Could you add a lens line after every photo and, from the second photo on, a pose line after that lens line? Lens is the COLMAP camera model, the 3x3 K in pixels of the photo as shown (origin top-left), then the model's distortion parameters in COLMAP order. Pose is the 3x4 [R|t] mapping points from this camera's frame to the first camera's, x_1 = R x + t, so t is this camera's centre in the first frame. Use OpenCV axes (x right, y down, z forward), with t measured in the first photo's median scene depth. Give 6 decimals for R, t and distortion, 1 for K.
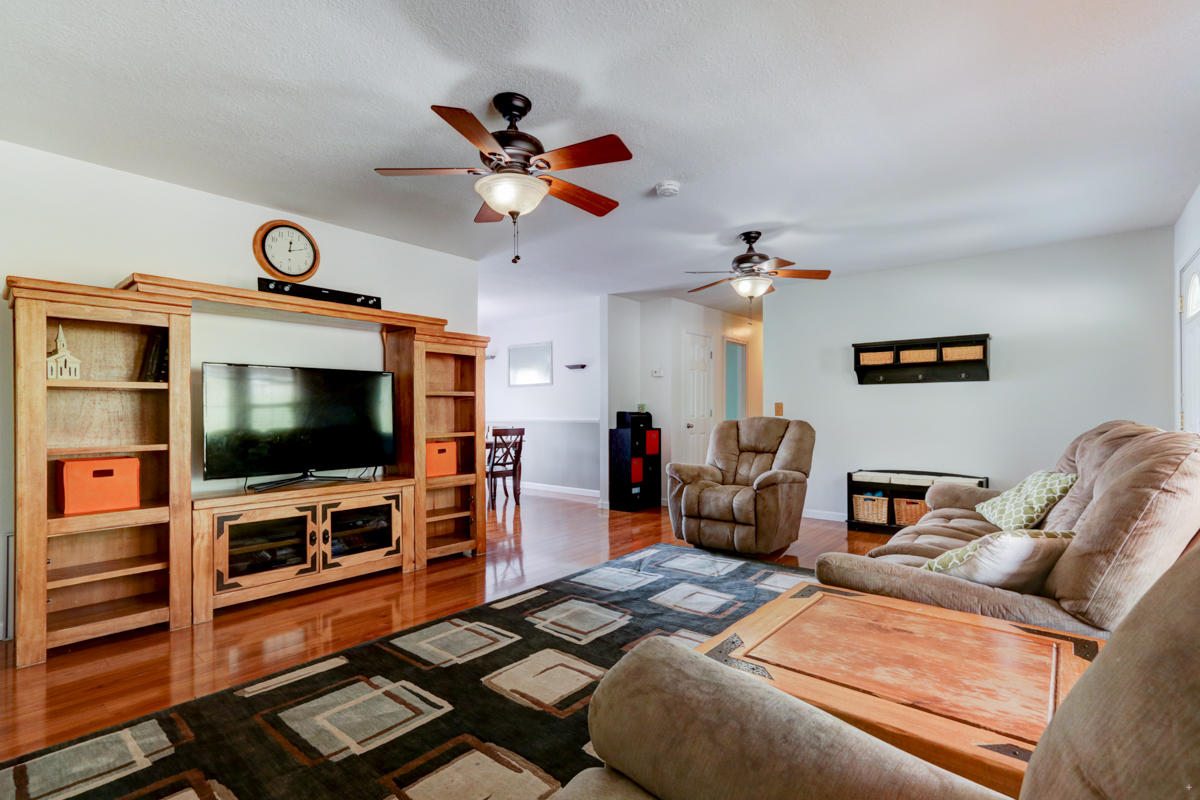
lens RADIAL K [[552.7, 0, 602.6], [0, 552.7, 412.1], [0, 0, 1]] dist [0.006869, -0.001222]
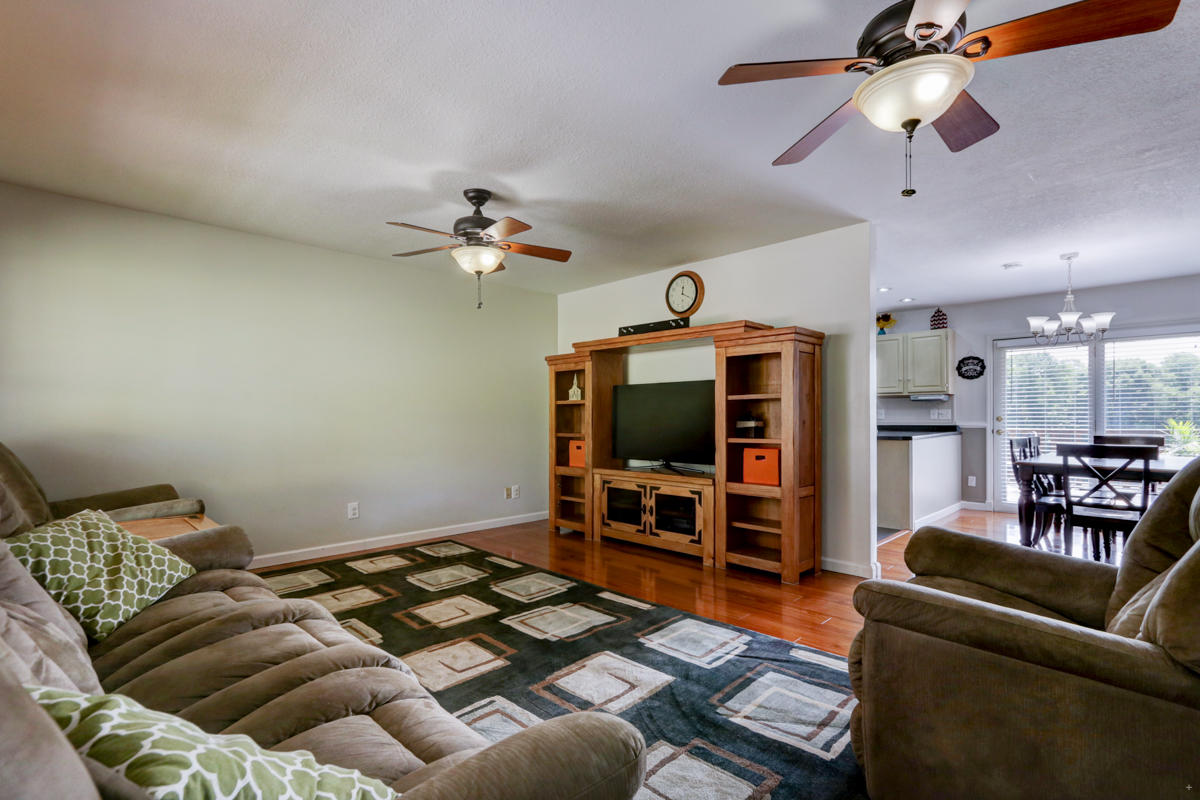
lens RADIAL K [[552.7, 0, 600.2], [0, 552.7, 415.4], [0, 0, 1]] dist [0.006869, -0.001222]
pose [[-0.083888, 0.000491, -0.996475, 0.833816], [0.002104, 0.999998, 0.000315, -0.003611], [0.996473, -0.002070, -0.083888, 0.999673]]
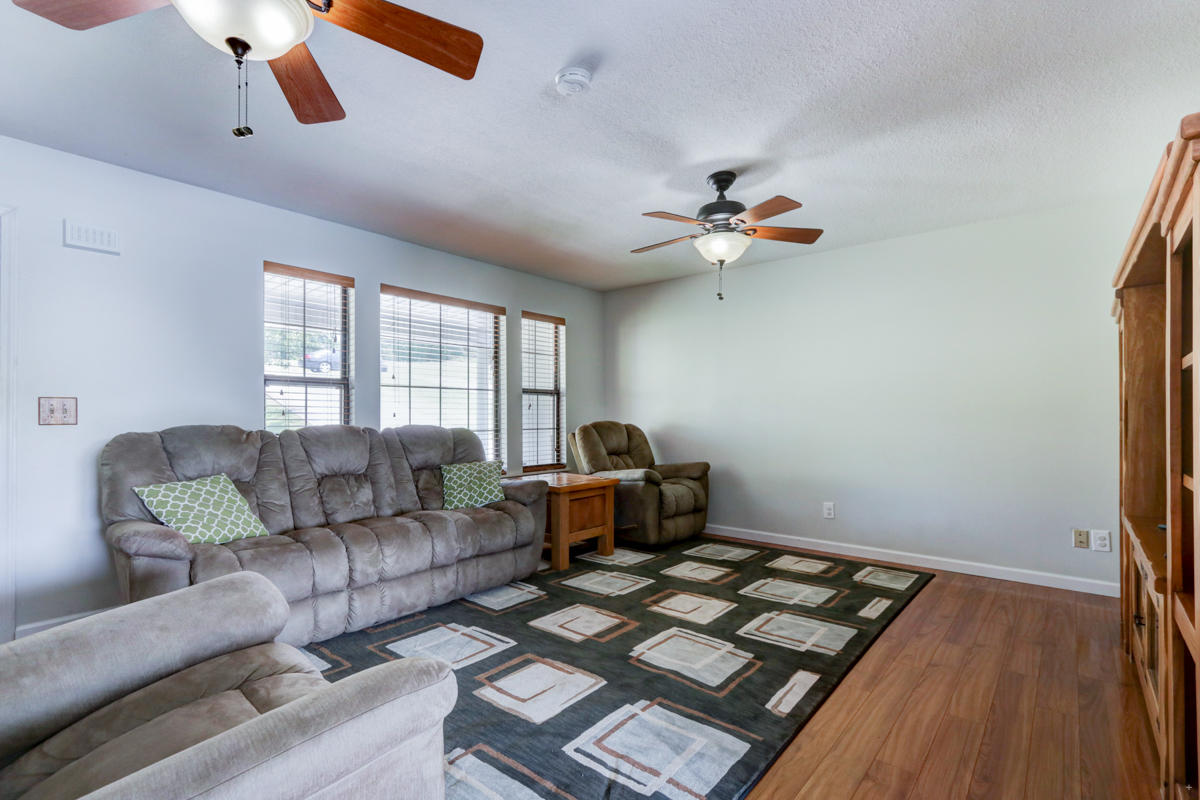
lens RADIAL K [[552.7, 0, 609.5], [0, 552.7, 411.4], [0, 0, 1]] dist [0.006869, -0.001222]
pose [[-0.999989, 0.003061, -0.003413, 0.073721], [0.003093, 0.999951, -0.009394, 0.000533], [0.003385, -0.009405, -0.999950, 1.614281]]
